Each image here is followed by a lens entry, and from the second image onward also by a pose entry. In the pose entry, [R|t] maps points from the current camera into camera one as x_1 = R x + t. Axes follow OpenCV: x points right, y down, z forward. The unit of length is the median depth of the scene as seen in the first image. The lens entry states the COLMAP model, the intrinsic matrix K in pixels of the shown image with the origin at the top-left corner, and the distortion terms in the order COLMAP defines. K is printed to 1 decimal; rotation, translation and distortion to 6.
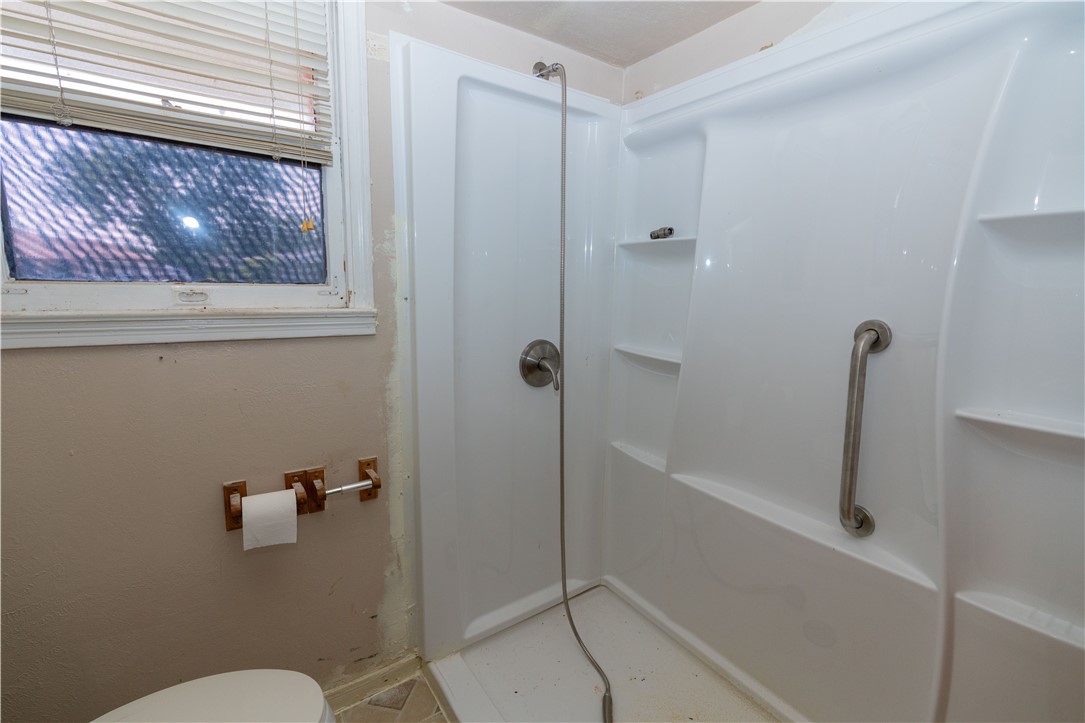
lens RADIAL K [[490.9, 0, 546.0], [0, 490.9, 357.3], [0, 0, 1]] dist [-0.009081, 0.004024]
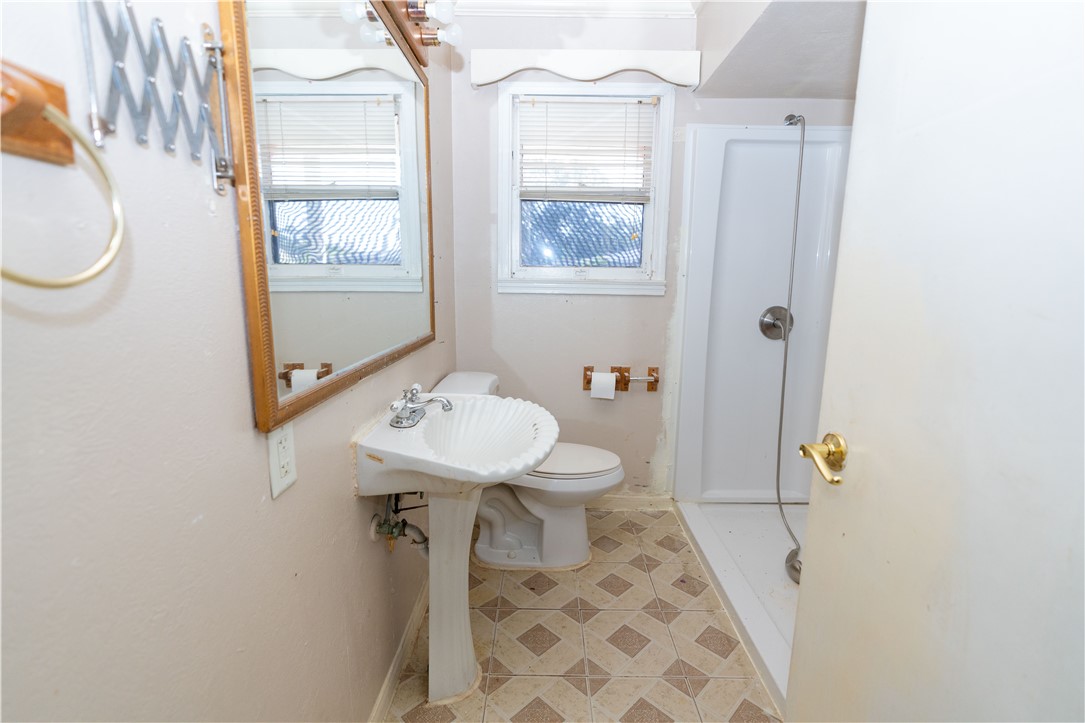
lens RADIAL K [[490.9, 0, 542.1], [0, 490.9, 362.7], [0, 0, 1]] dist [-0.009081, 0.004024]
pose [[0.816839, 0.094244, -0.569115, 0.321536], [-0.086010, 0.995434, 0.041392, 0.159276], [0.570417, 0.015139, 0.821216, -0.698041]]
